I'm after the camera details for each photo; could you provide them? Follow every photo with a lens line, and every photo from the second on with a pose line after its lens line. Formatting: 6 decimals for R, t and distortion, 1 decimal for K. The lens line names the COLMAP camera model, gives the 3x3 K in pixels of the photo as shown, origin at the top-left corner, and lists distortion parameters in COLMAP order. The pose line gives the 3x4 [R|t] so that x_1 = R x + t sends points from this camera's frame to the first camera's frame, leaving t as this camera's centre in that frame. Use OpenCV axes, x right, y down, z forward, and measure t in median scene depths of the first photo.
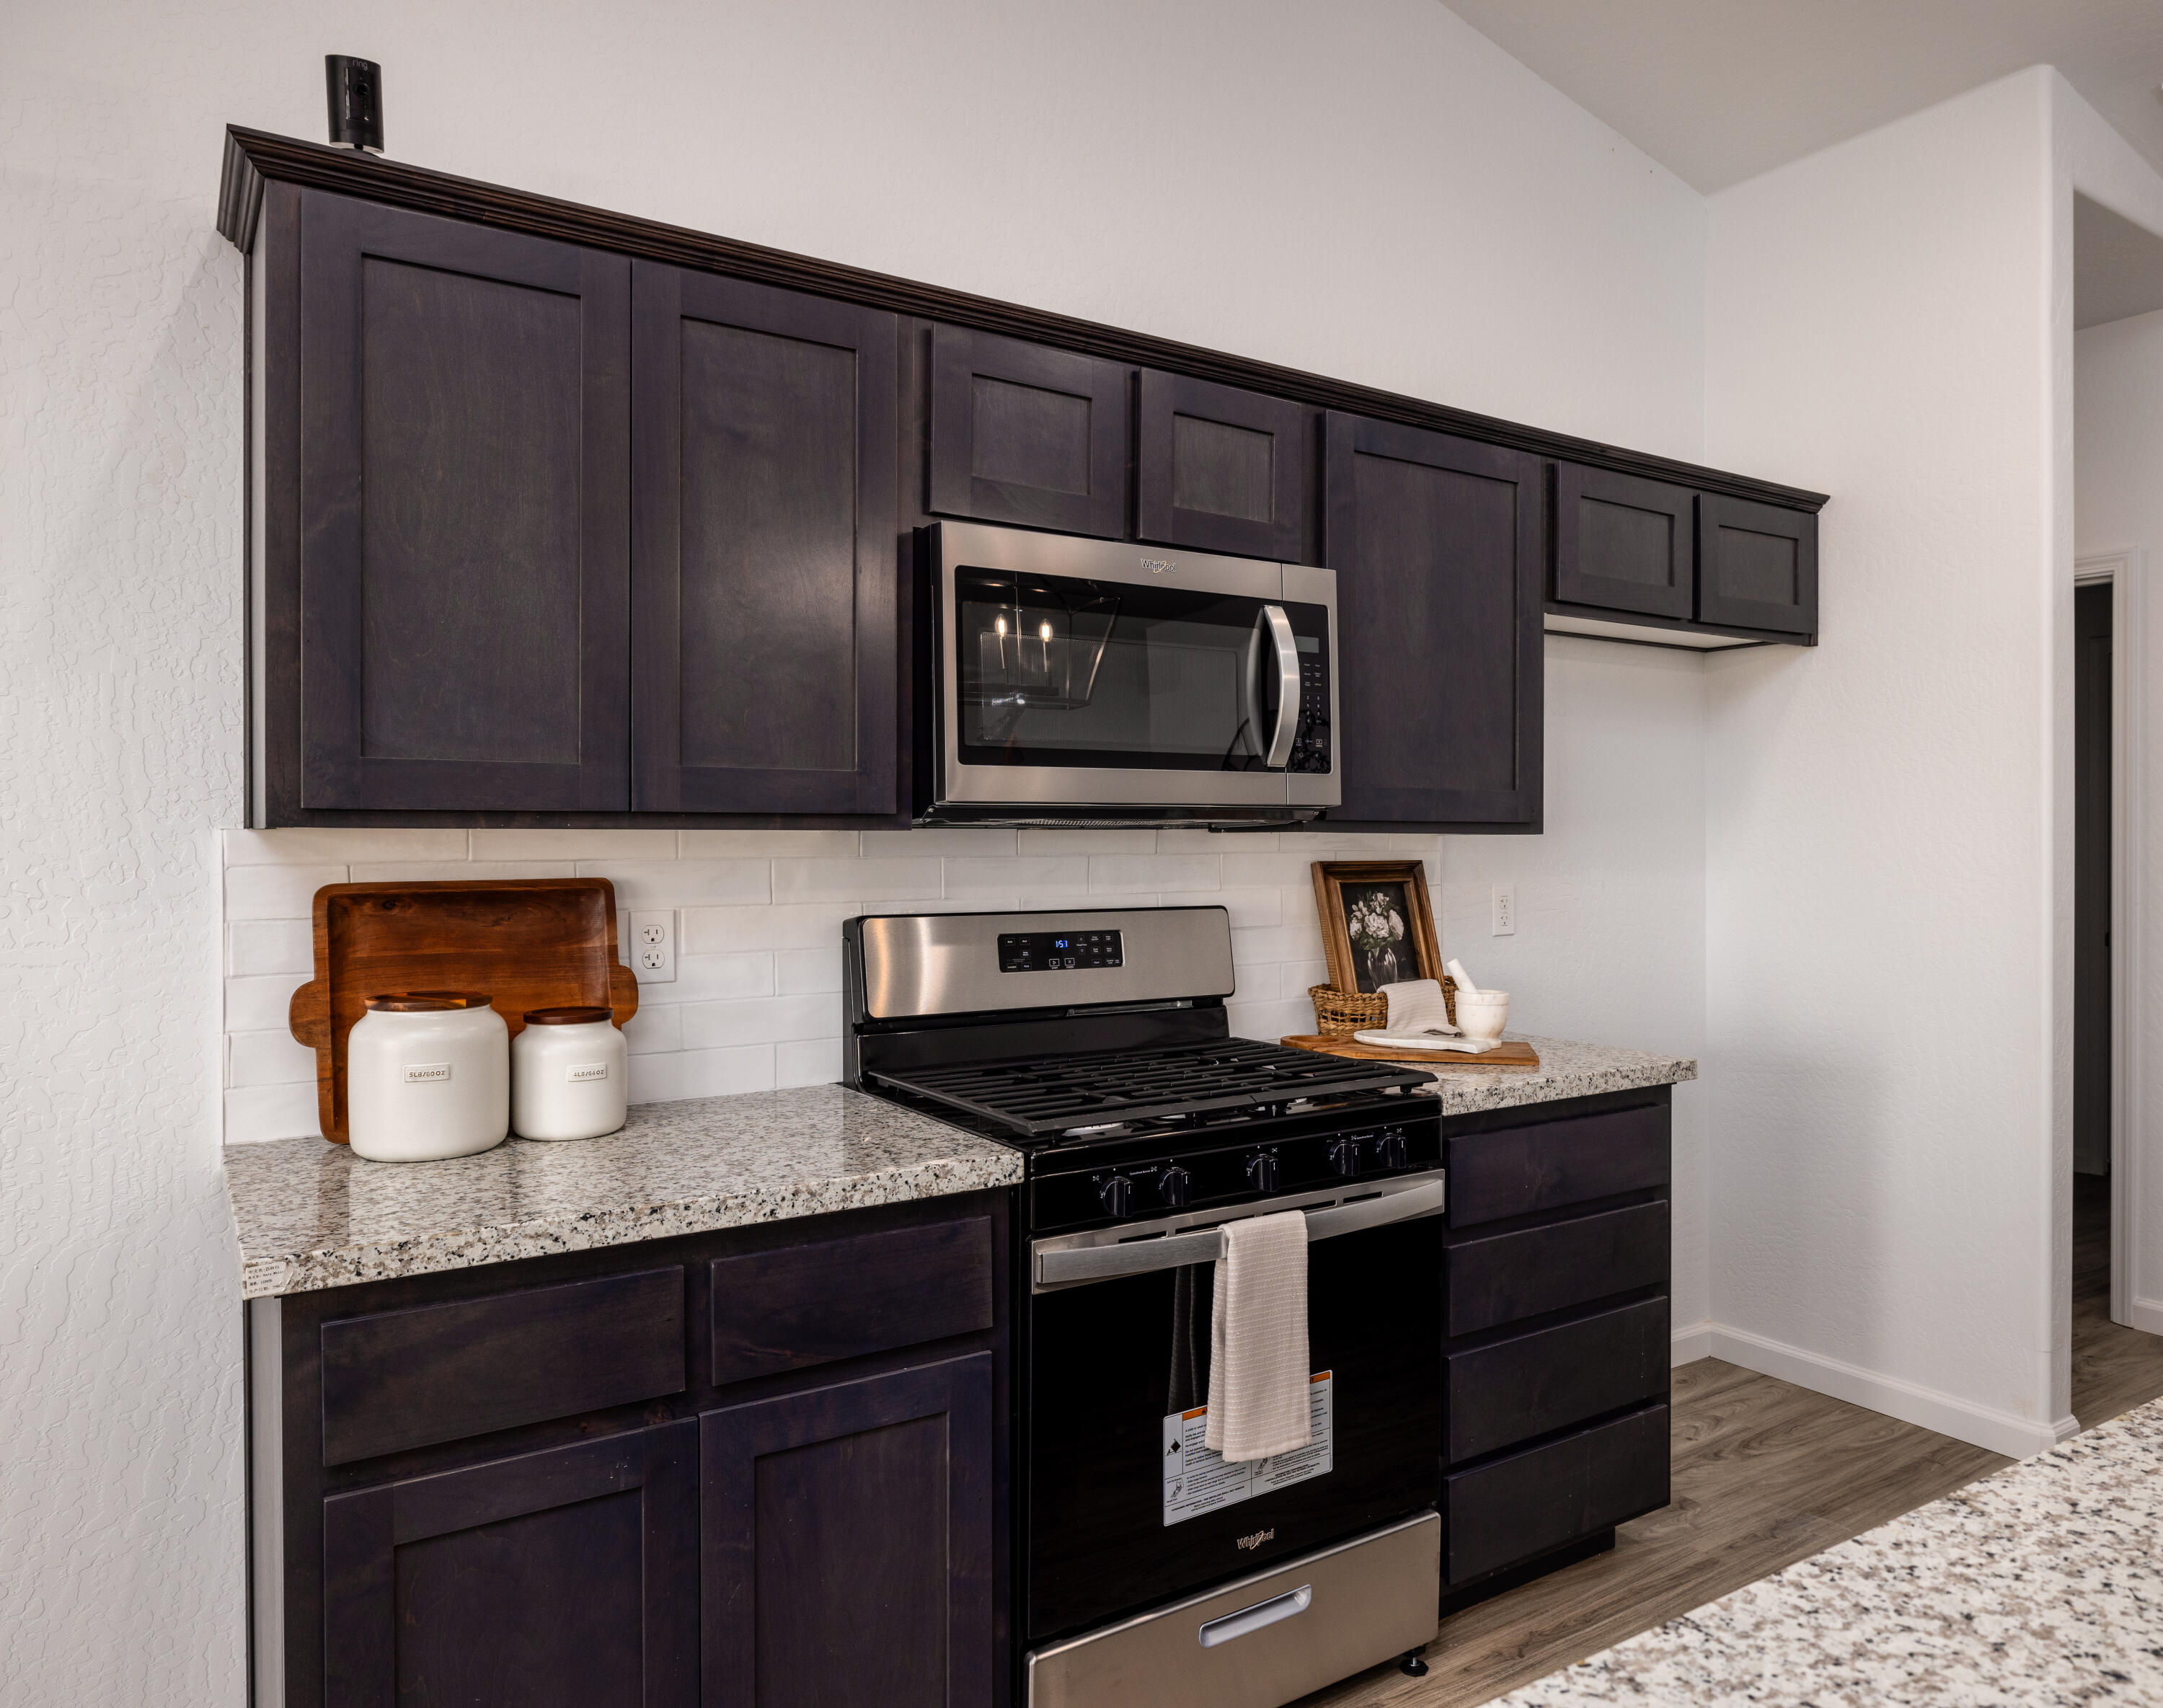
lens RADIAL K [[1473.9, 0, 1101.1], [0, 1473.9, 850.8], [0, 0, 1]] dist [-0.001486, -0.003752]
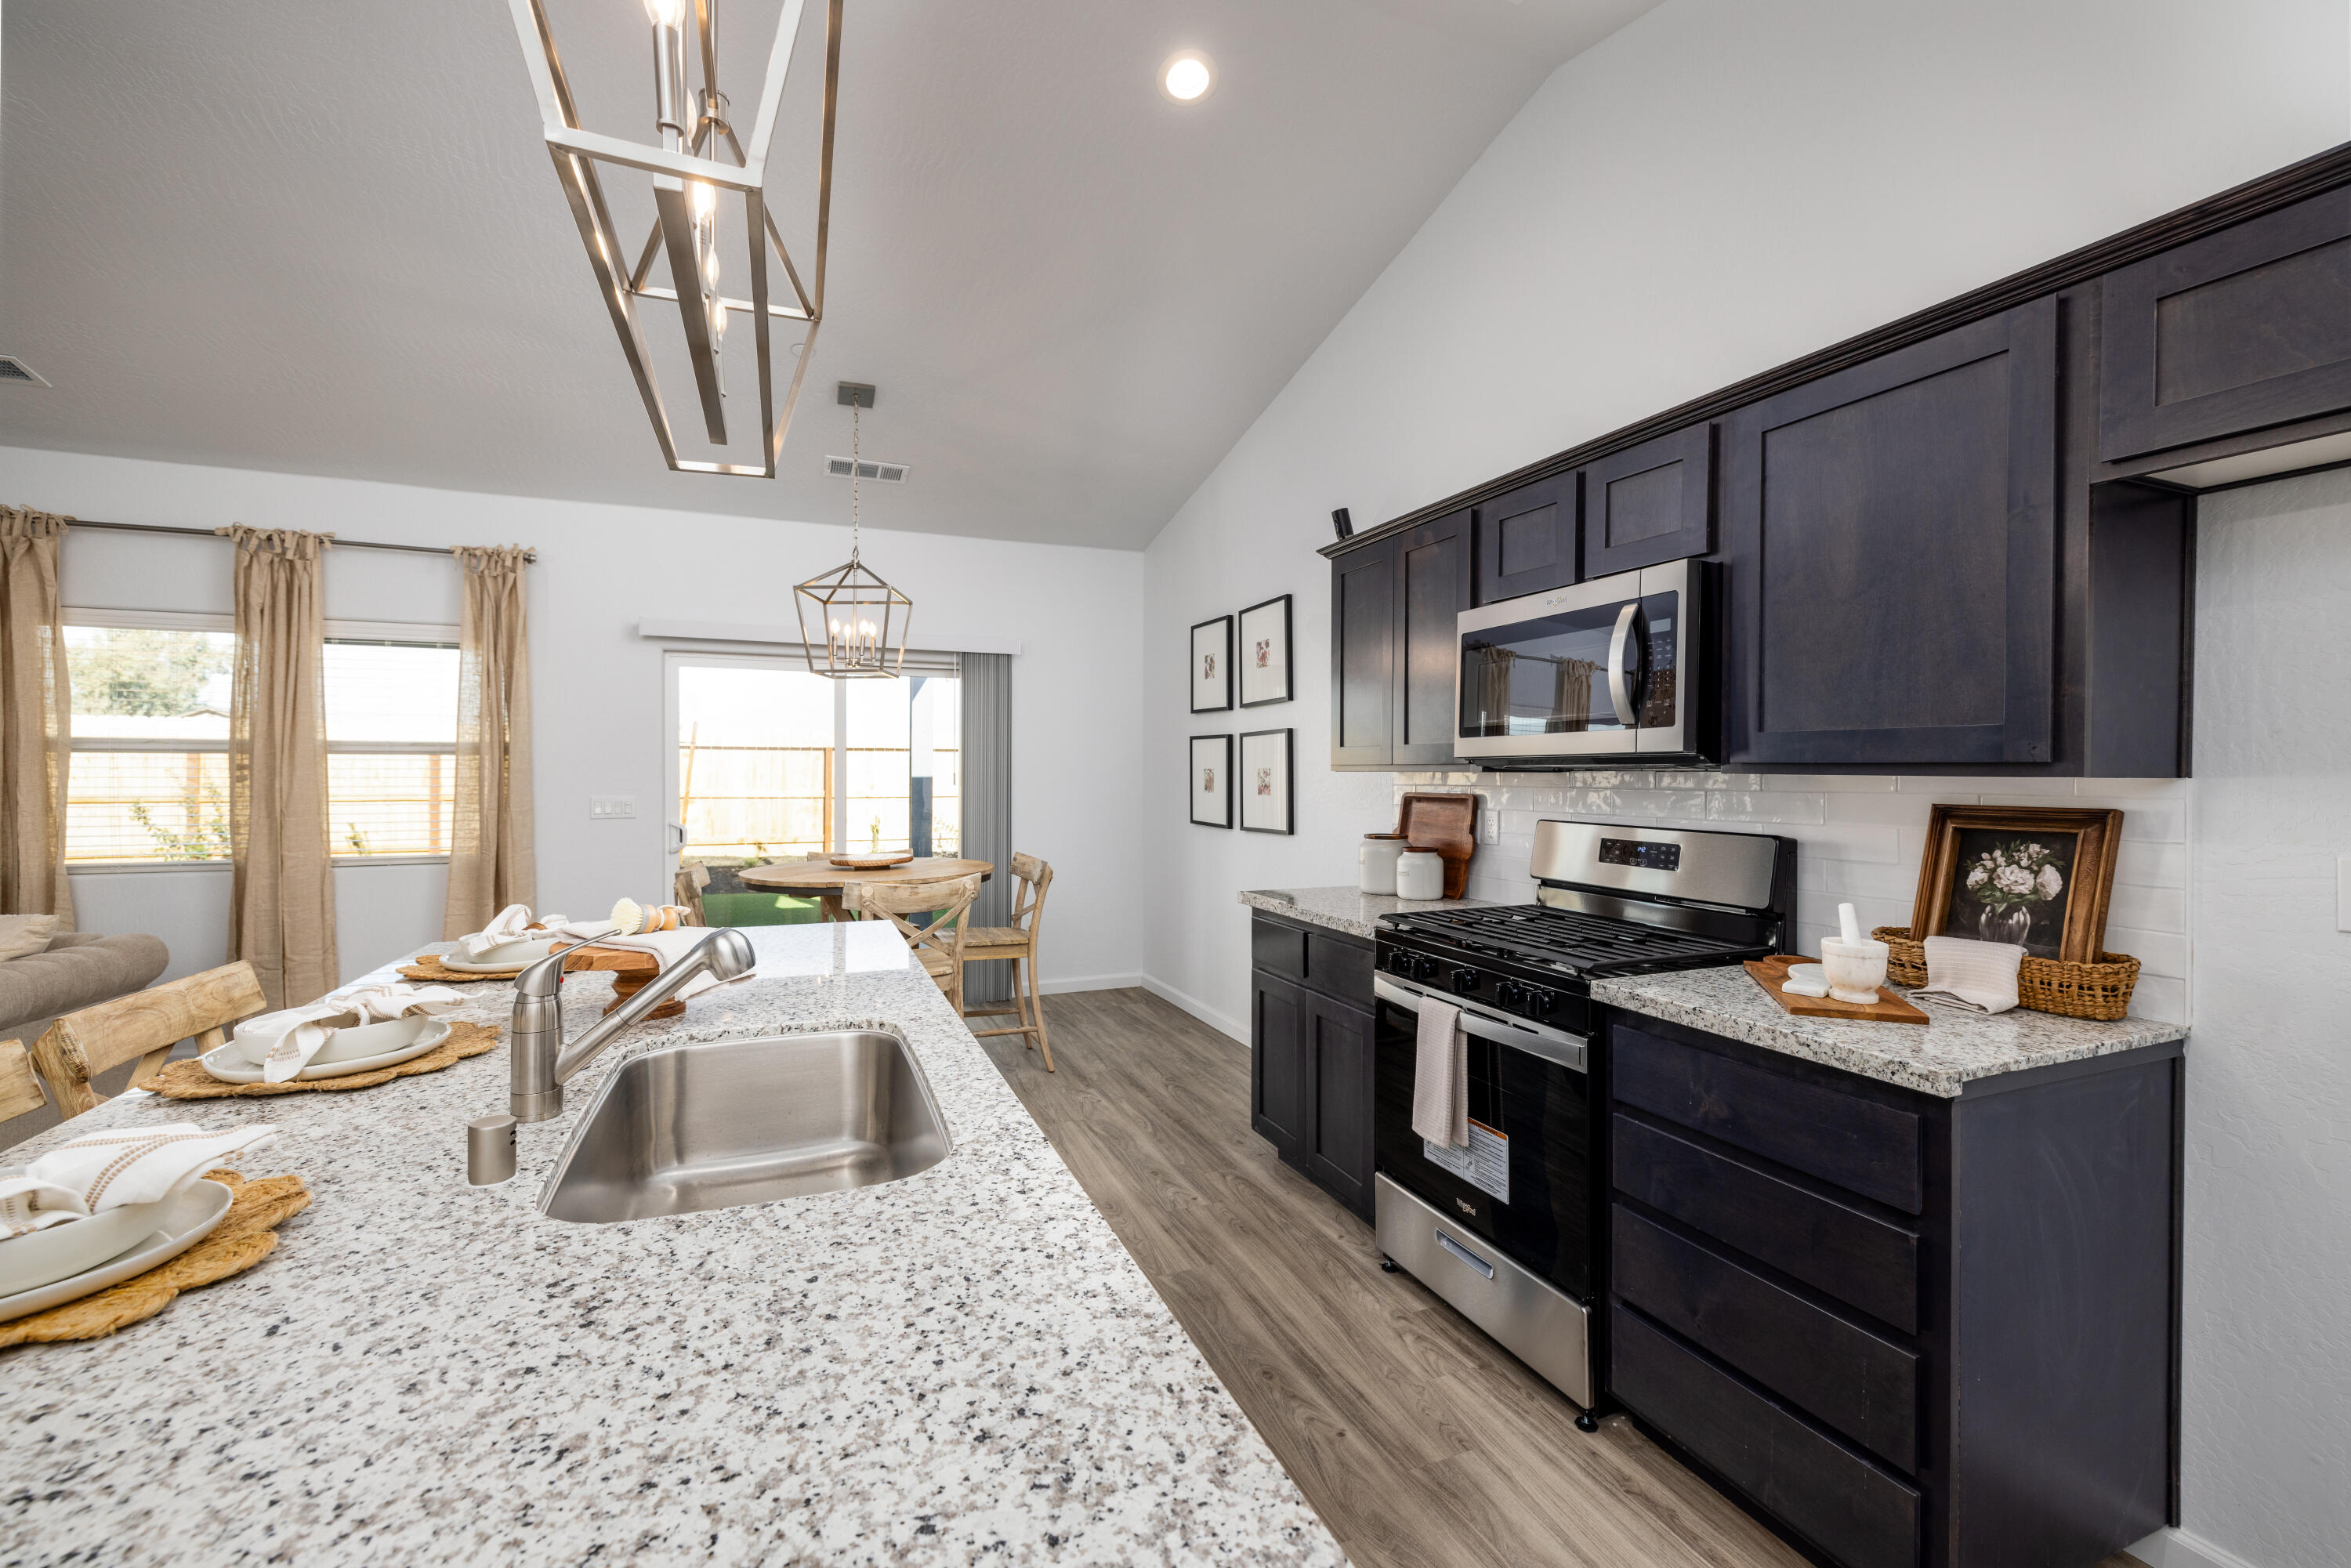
lens RADIAL K [[993.7, 0, 1194.6], [0, 993.7, 771.2], [0, 0, 1]] dist [-0.002362, -0.000777]
pose [[-0.177609, -0.000227, -0.984101, 1.096410], [-0.011020, 0.999938, 0.001759, -0.012430], [0.984039, 0.011157, -0.177601, 0.790188]]
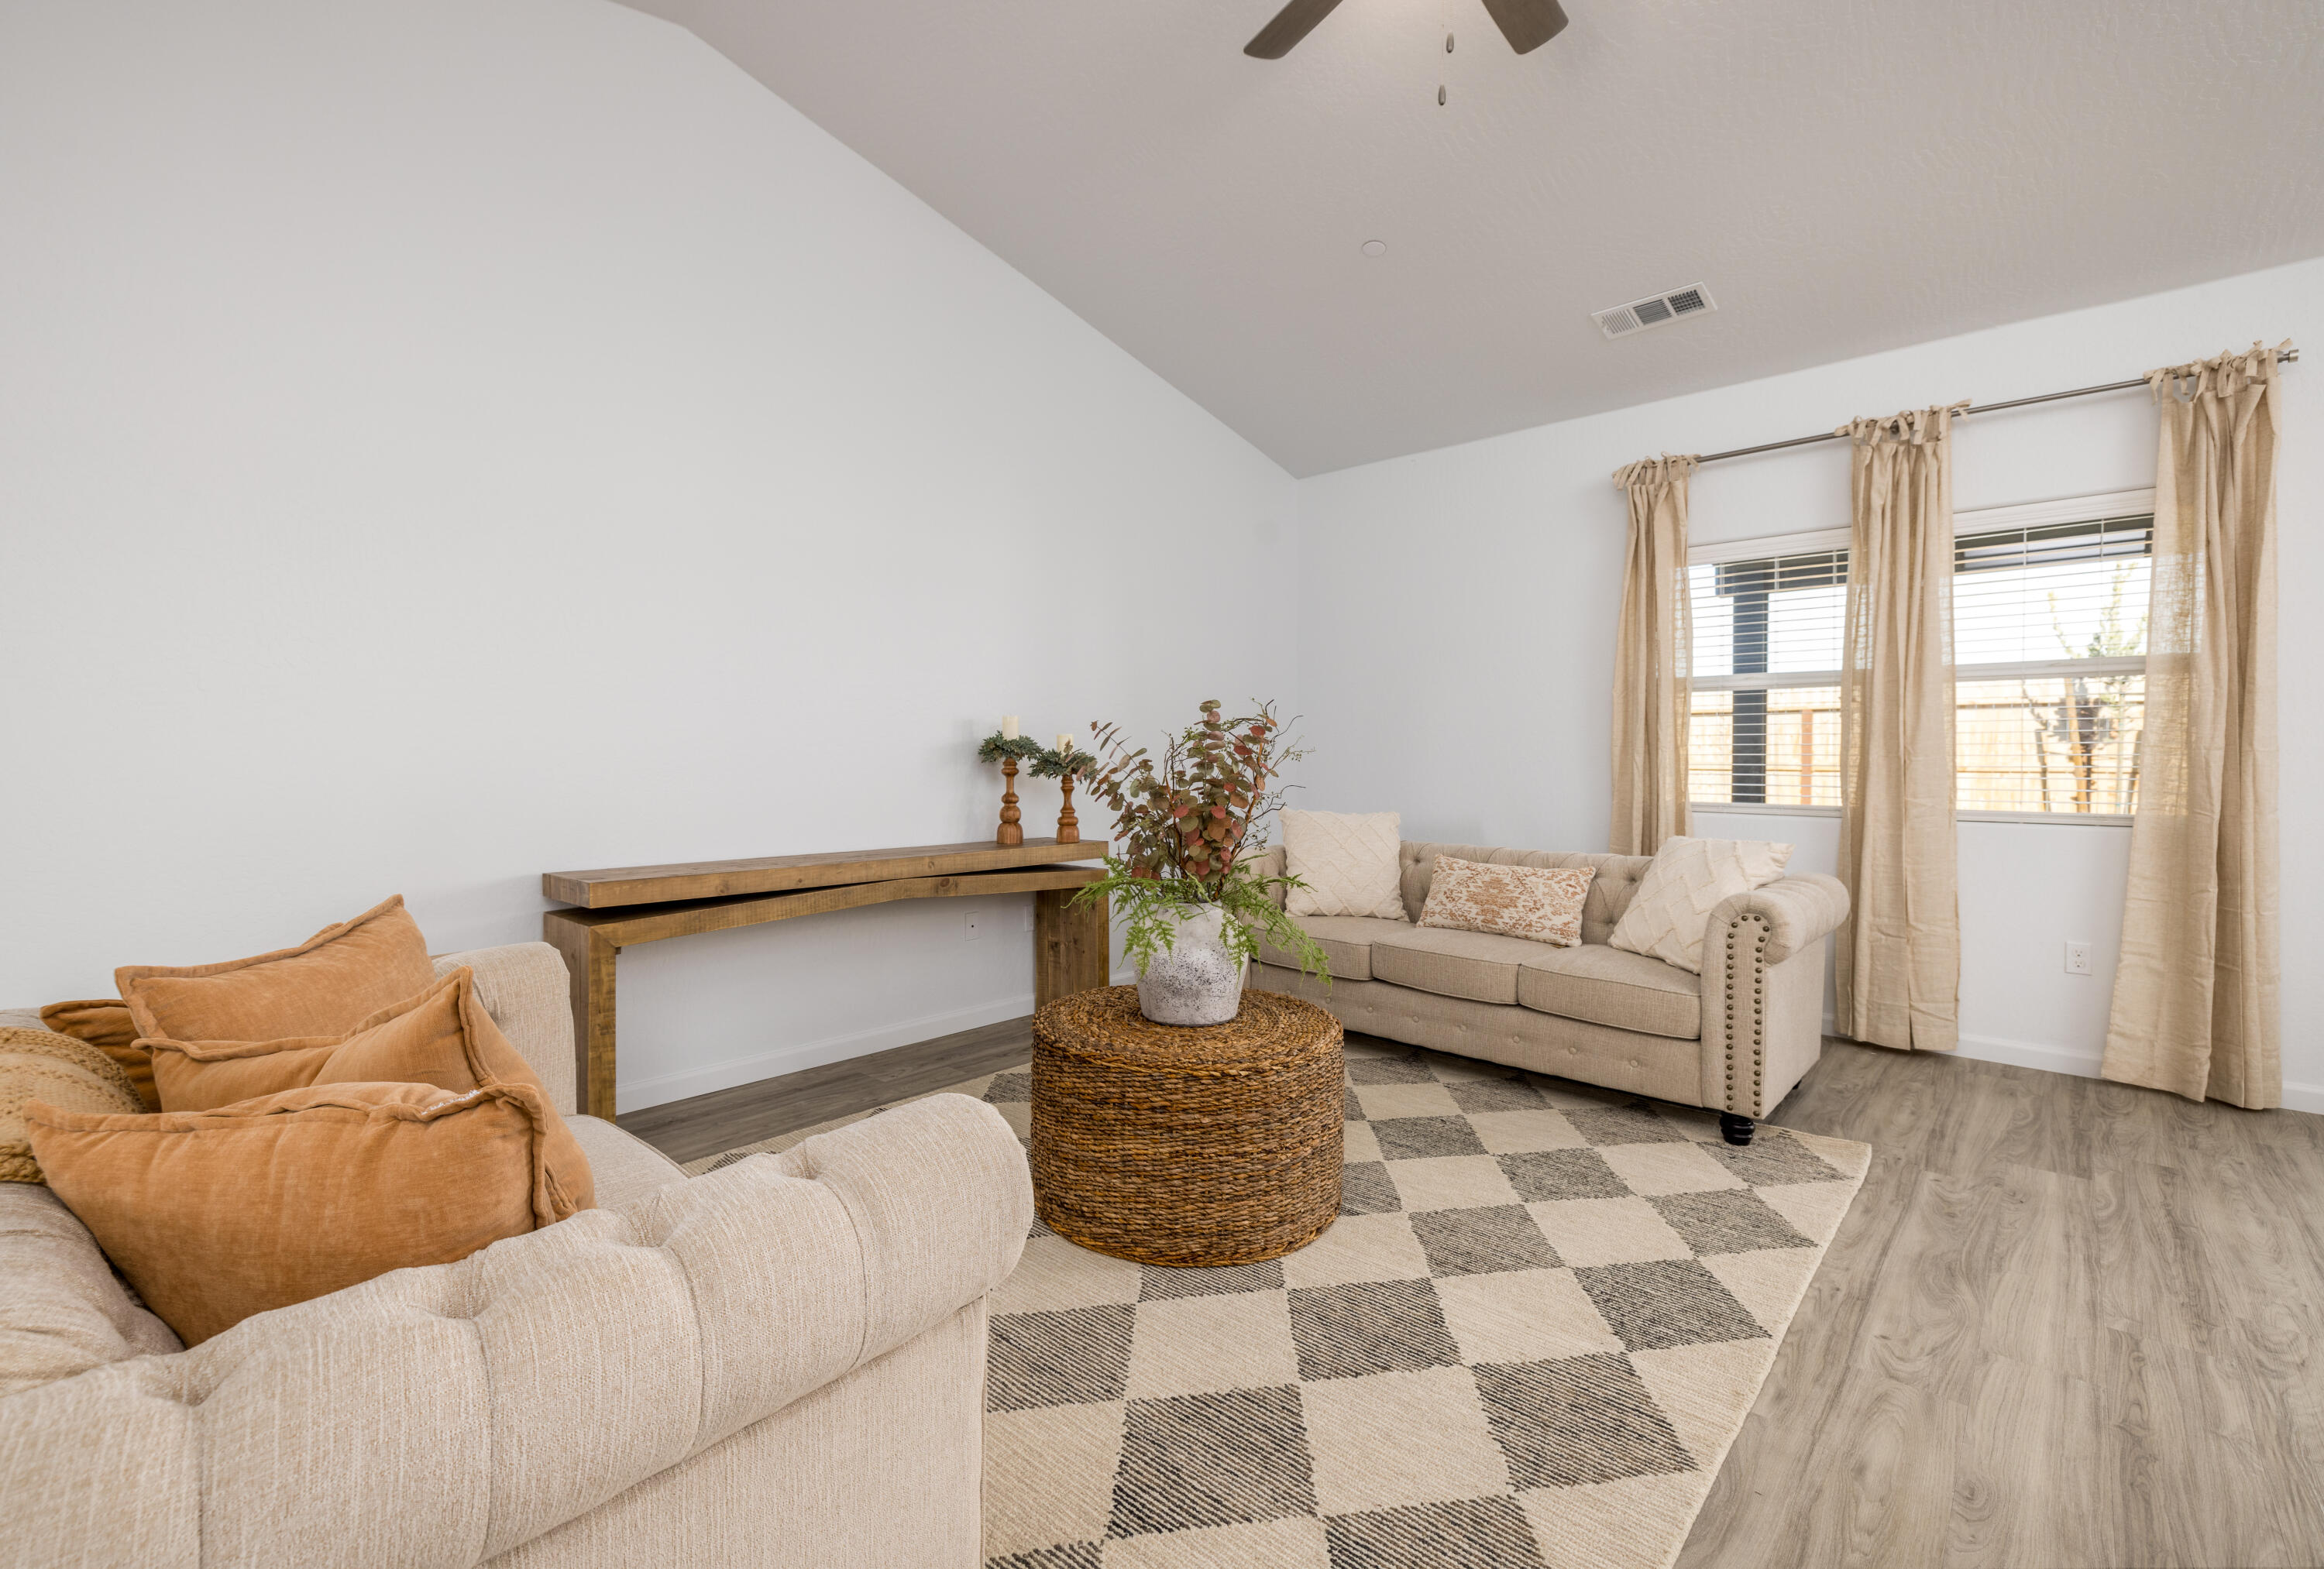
lens RADIAL K [[976.6, 0, 1168.7], [0, 976.6, 772.7], [0, 0, 1]] dist [-0.000722, -0.000006]
pose [[-0.965752, 0.004830, -0.259423, 1.086165], [-0.001823, 0.999676, 0.025400, 0.084229], [0.259461, 0.025003, -0.965430, -0.042463]]
